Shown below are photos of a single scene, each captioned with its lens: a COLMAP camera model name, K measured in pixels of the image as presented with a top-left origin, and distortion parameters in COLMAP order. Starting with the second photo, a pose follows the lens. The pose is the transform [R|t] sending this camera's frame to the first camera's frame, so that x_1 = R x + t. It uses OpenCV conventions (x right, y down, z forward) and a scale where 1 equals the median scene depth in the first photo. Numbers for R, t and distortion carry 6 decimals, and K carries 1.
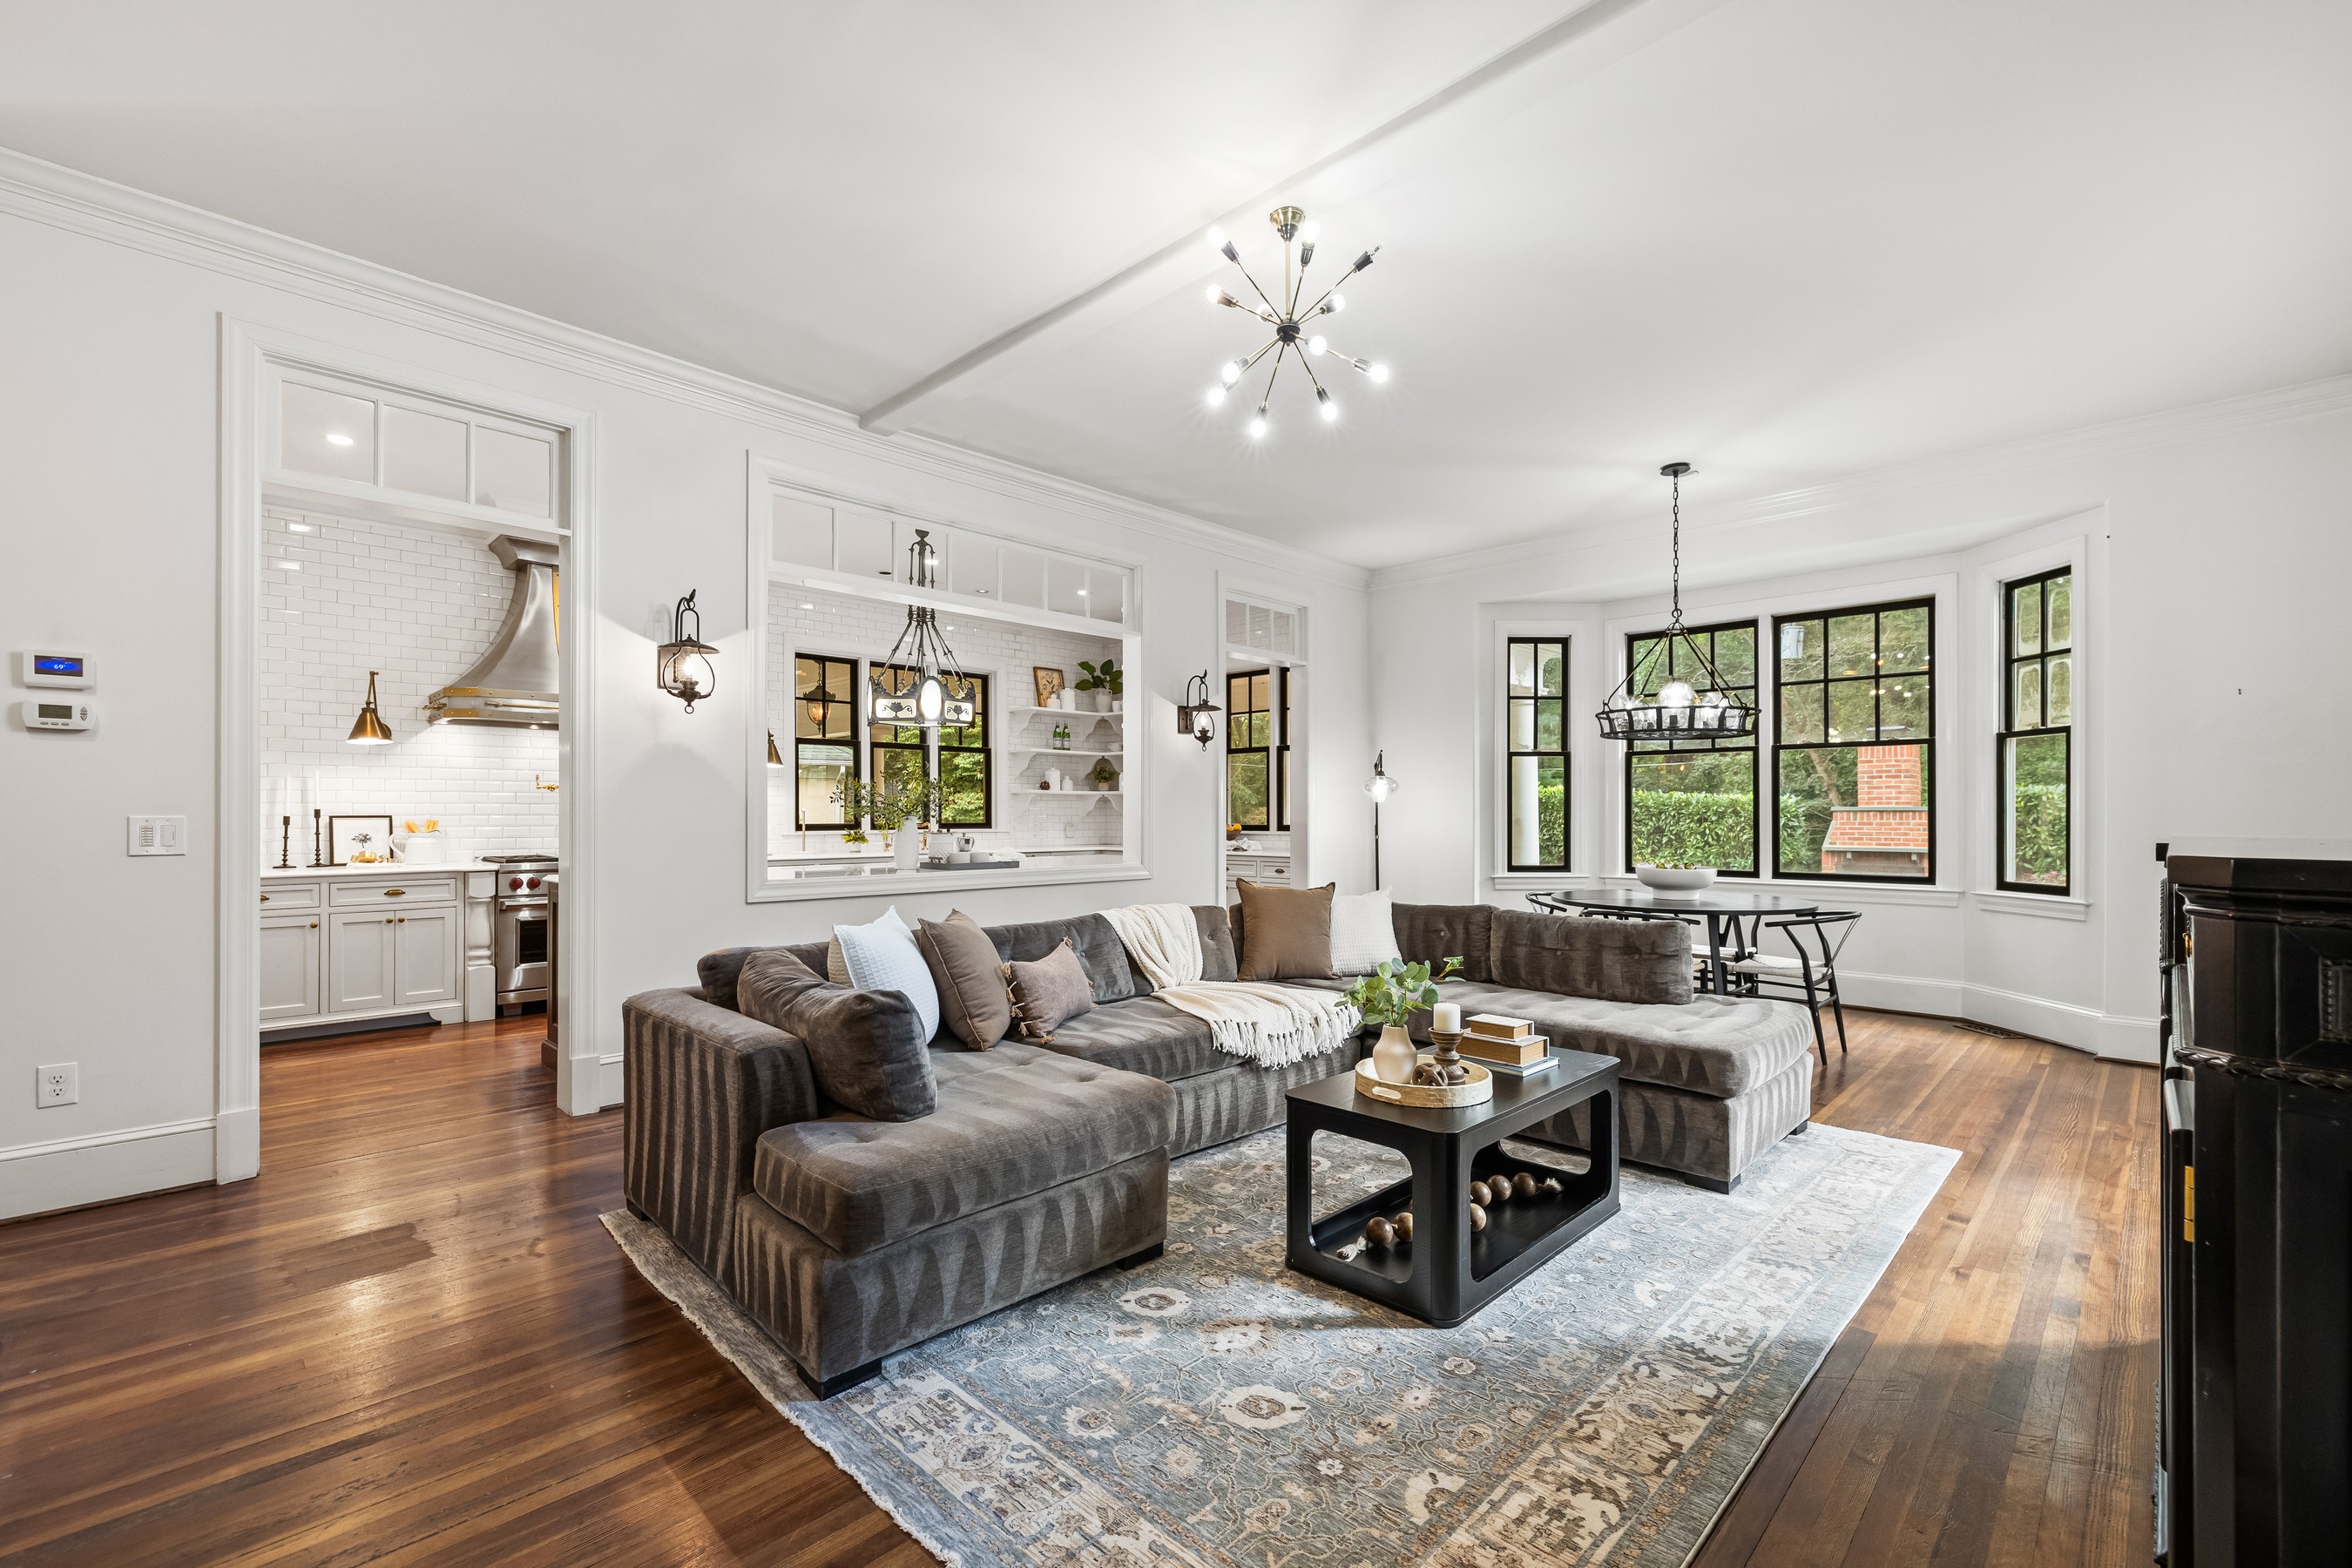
lens RADIAL K [[996.1, 0, 1179.5], [0, 996.1, 814.8], [0, 0, 1]] dist [0.001780, 0.000028]
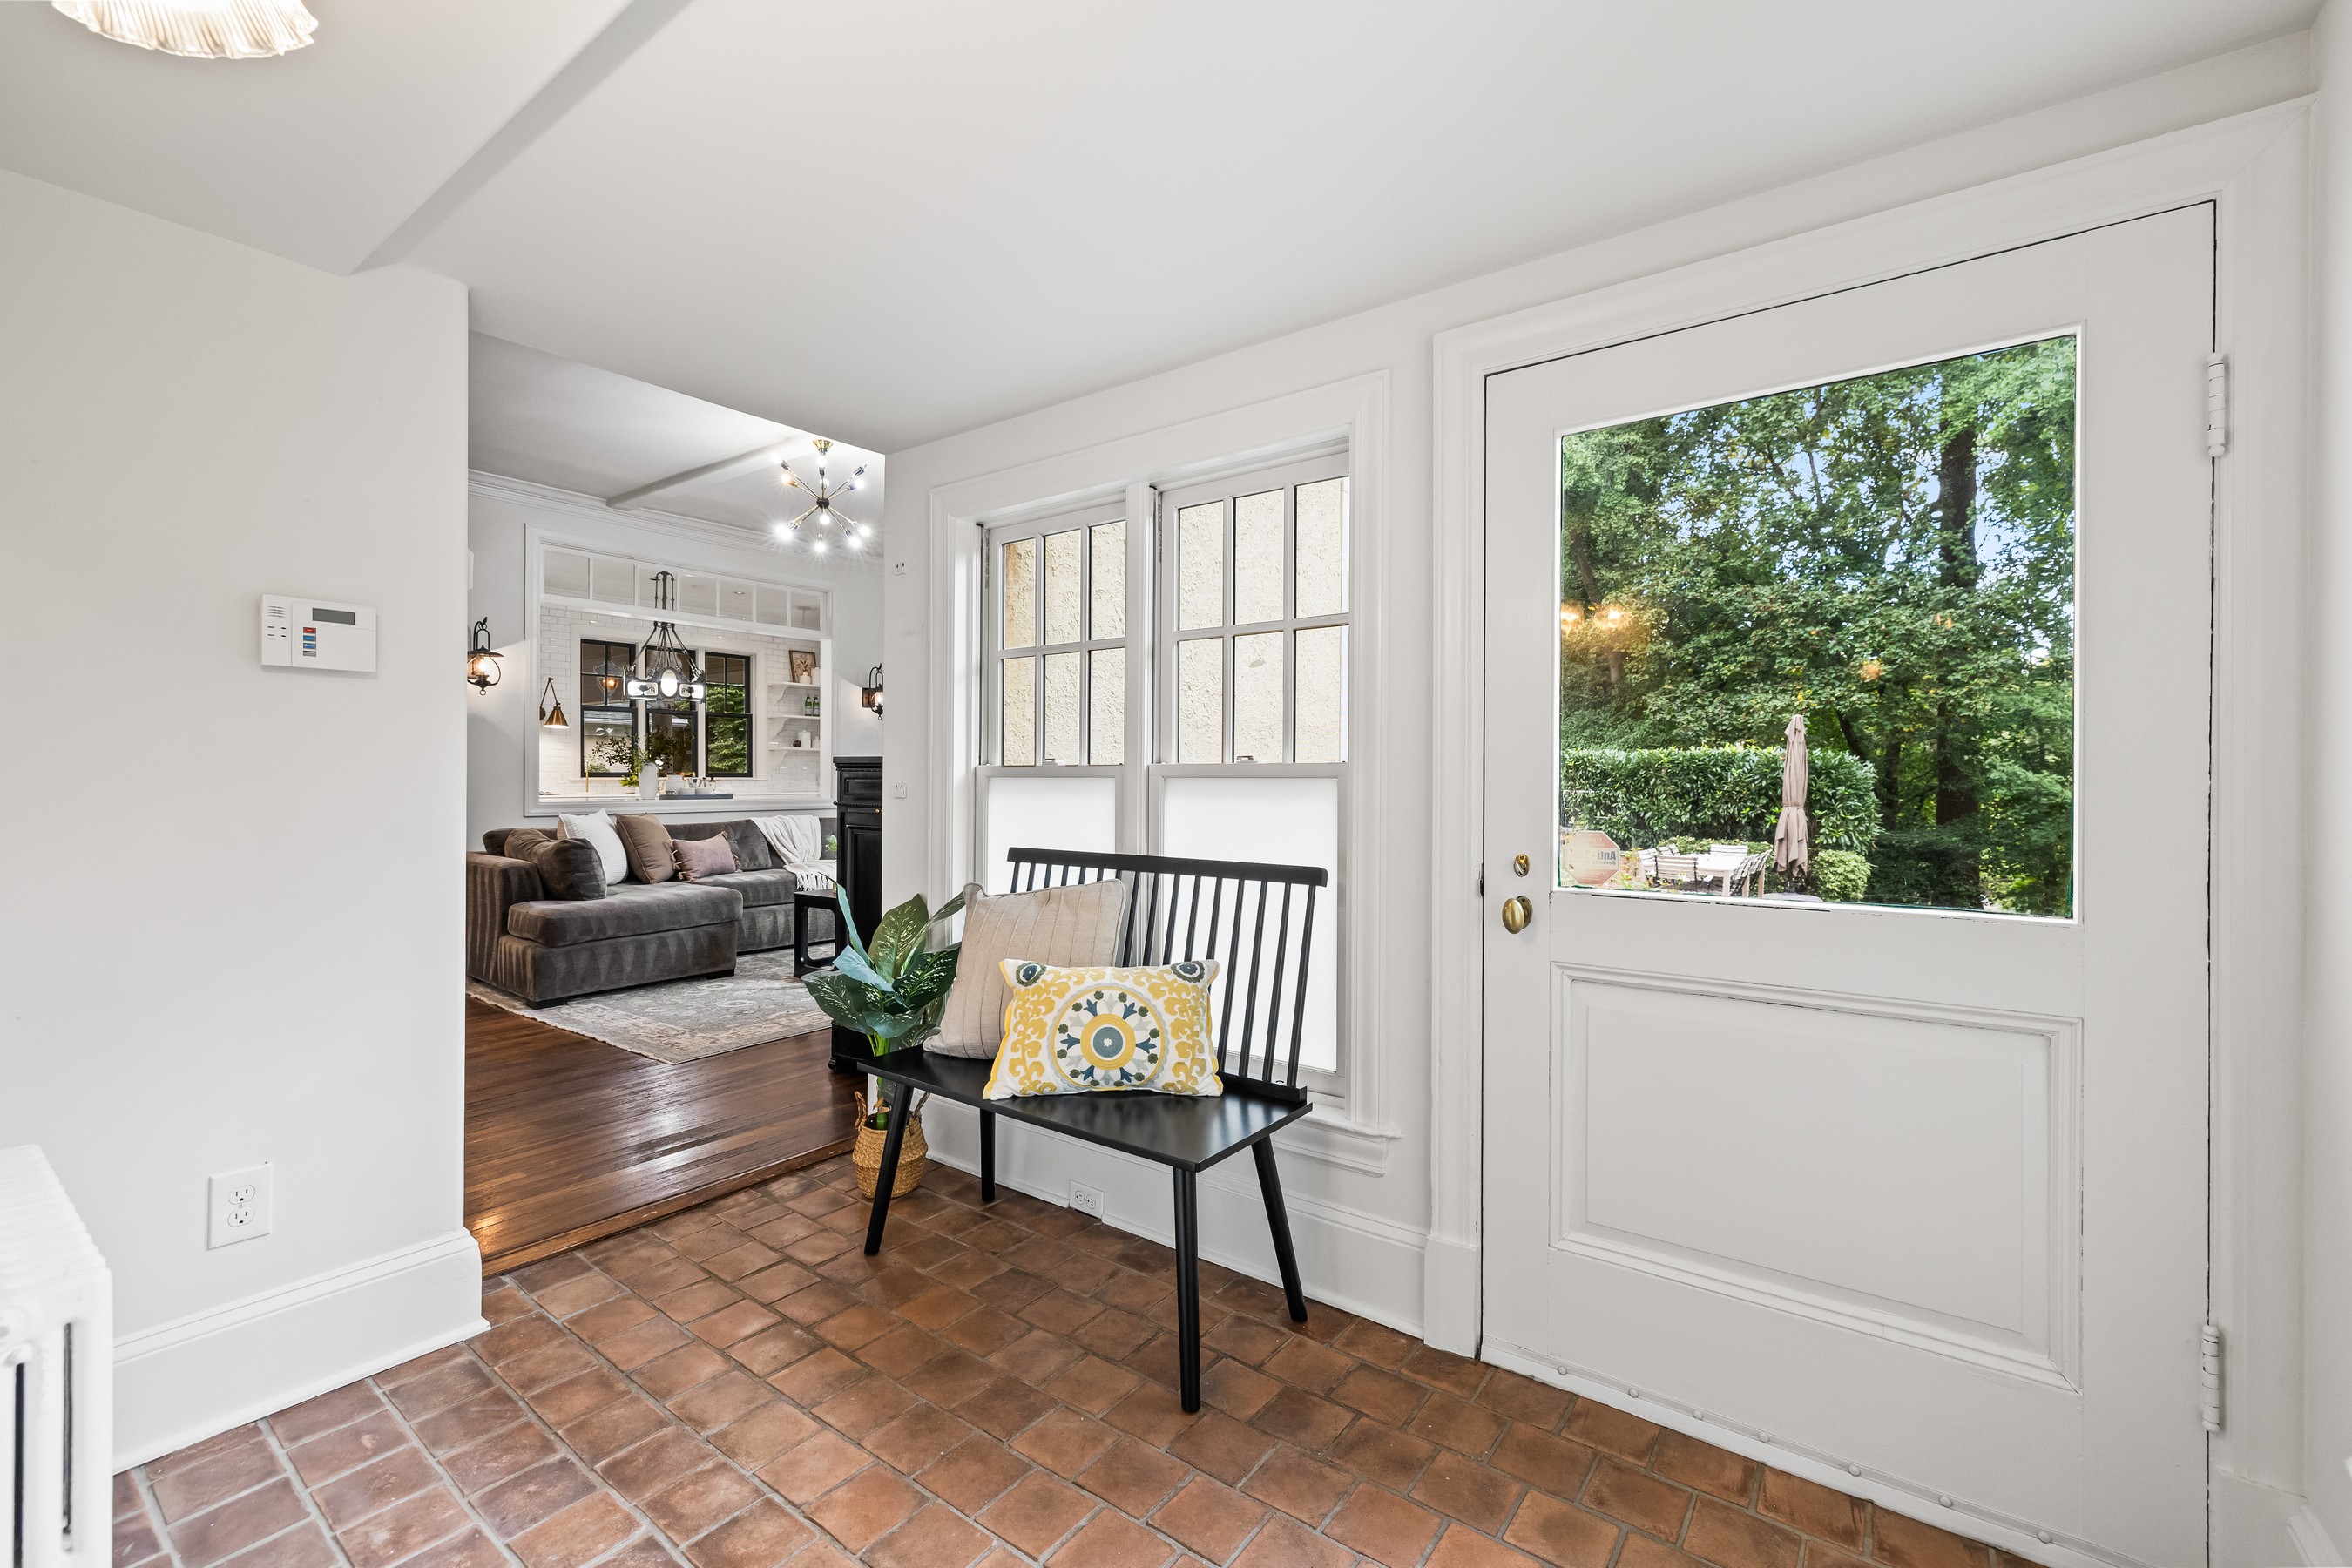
lens RADIAL K [[983.5, 0, 1176.0], [0, 983.5, 784.0], [0, 0, 1]] dist [0.001451, 0.000029]
pose [[0.990394, 0.002771, 0.138249, 0.363573], [-0.003741, 0.999970, 0.006760, 0.024205], [-0.138226, -0.007212, 0.990374, -0.666781]]
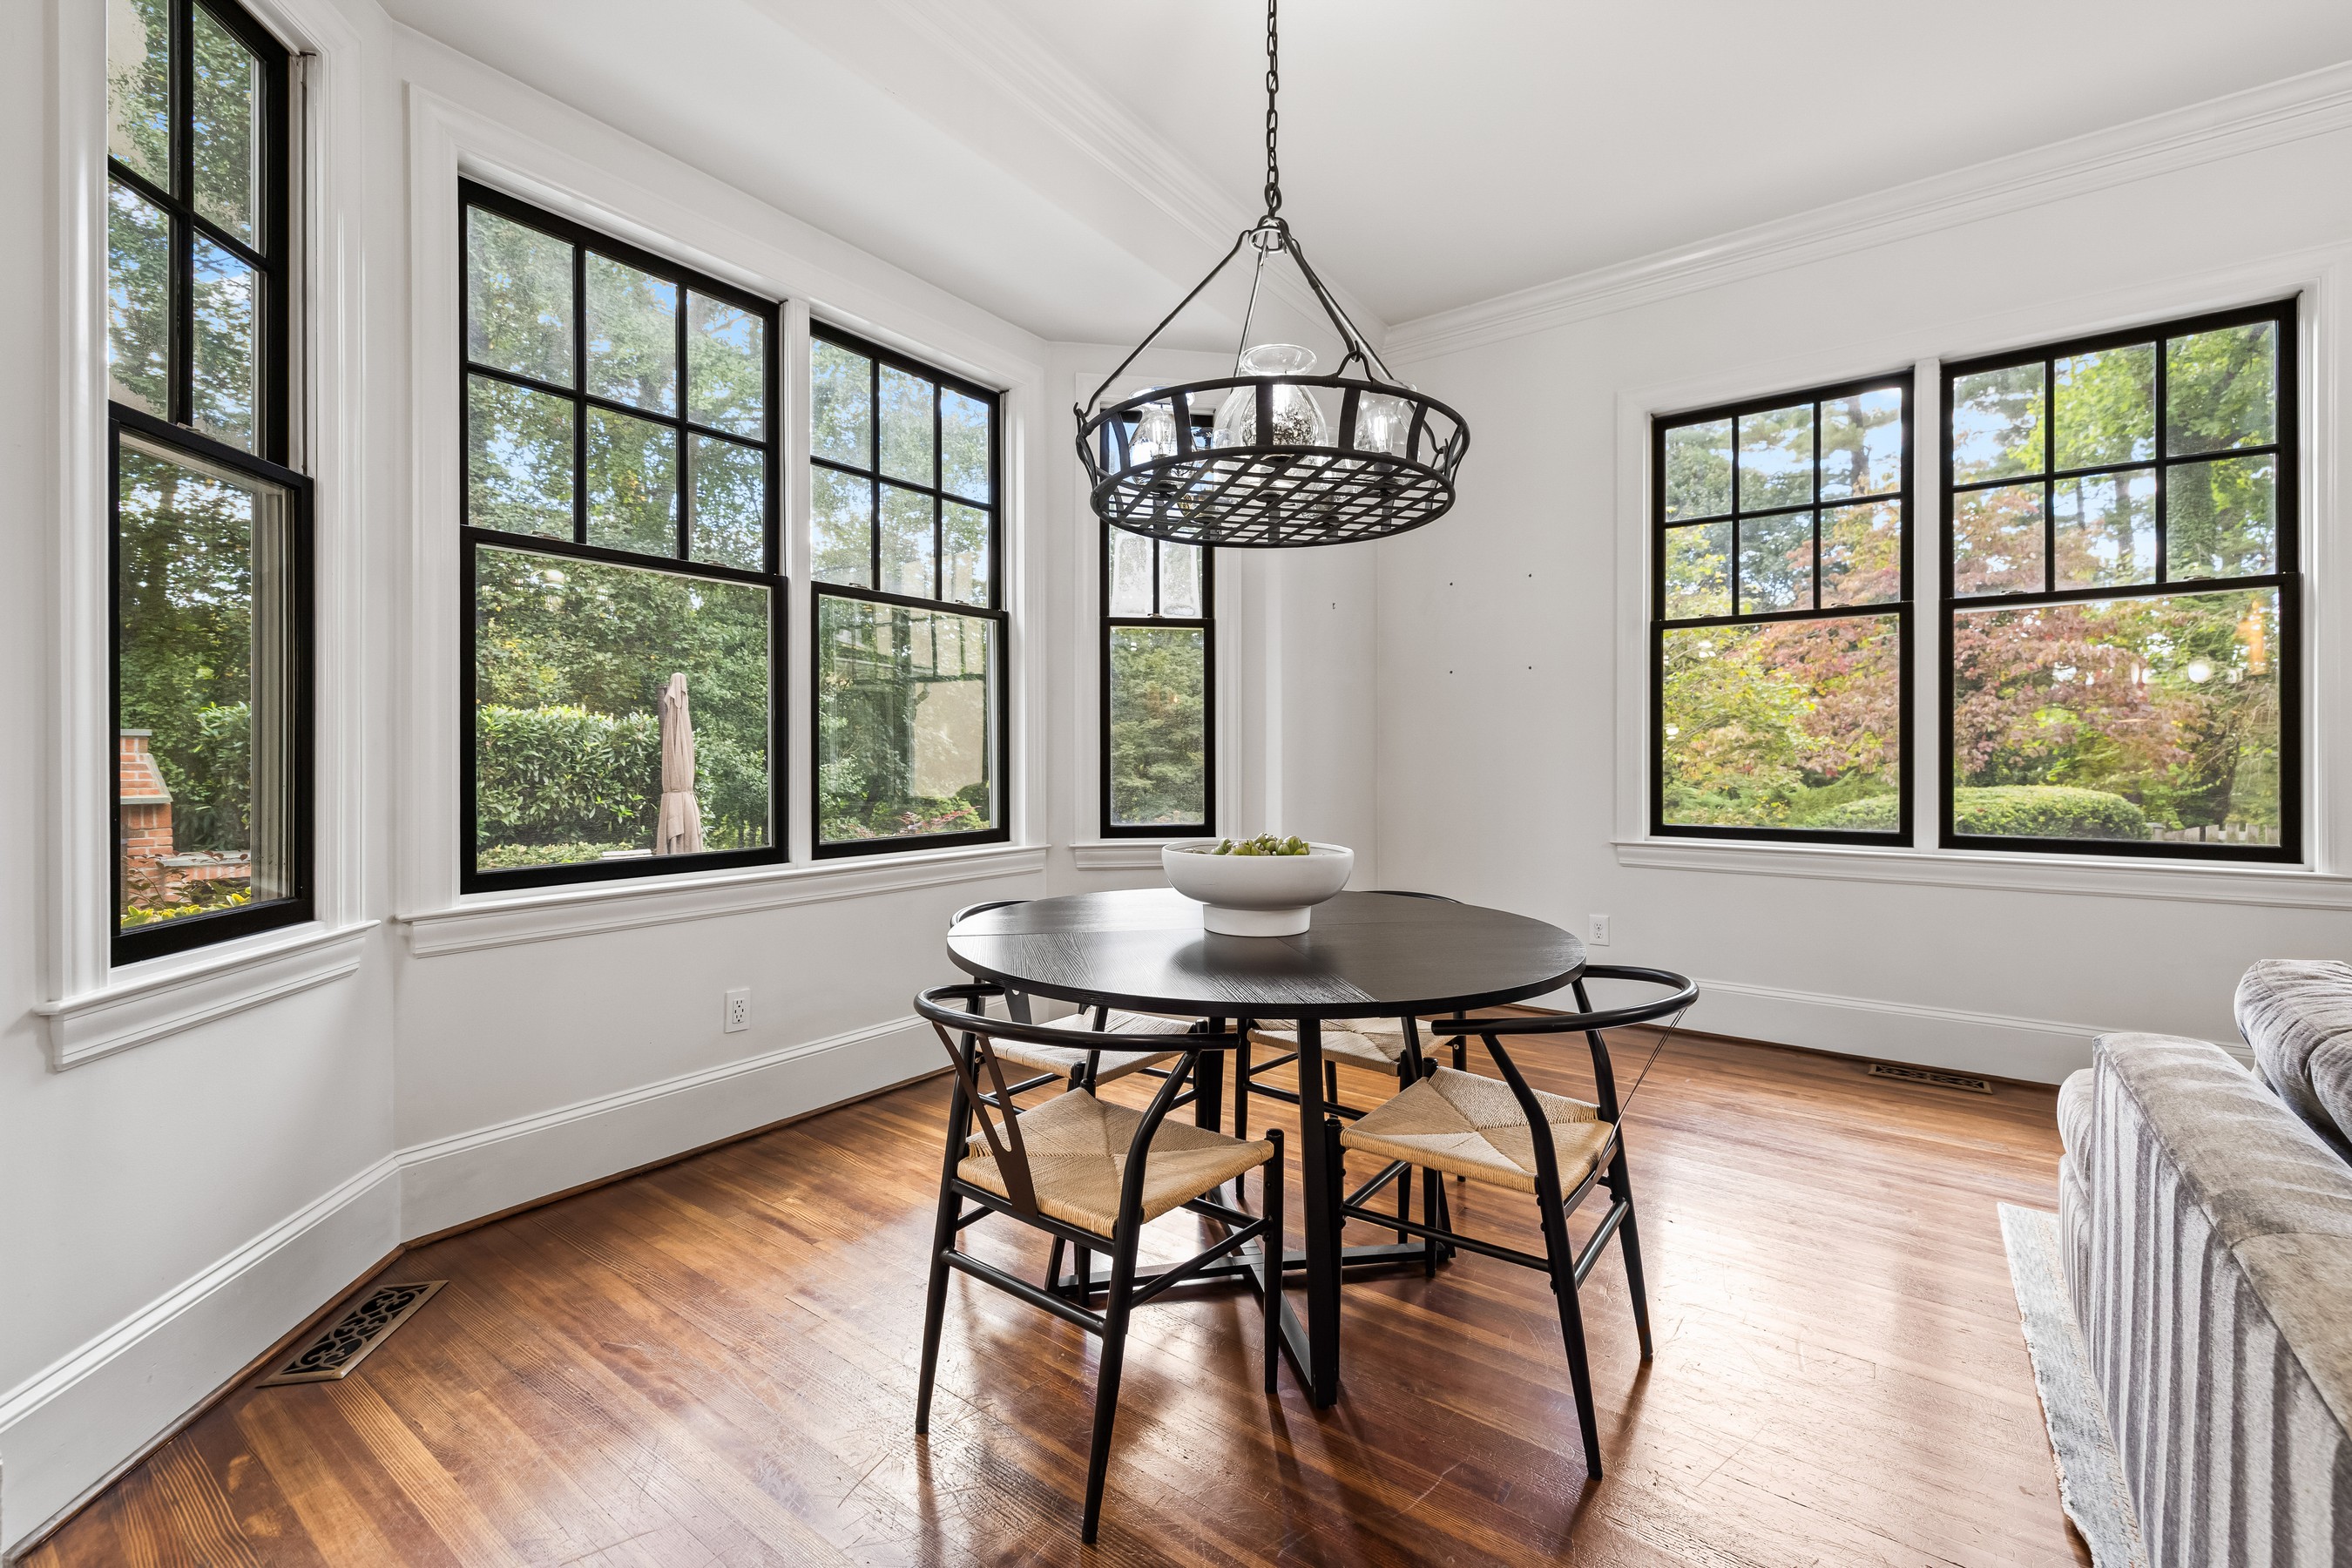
lens RADIAL K [[990.9, 0, 1172.9], [0, 990.9, 774.3], [0, 0, 1]] dist [0.001632, -0.000454]
pose [[-0.144987, -0.018208, 0.989266, 0.142212], [-0.000535, 0.999832, 0.018324, 0.020780], [-0.989433, 0.002127, -0.144973, 1.351128]]
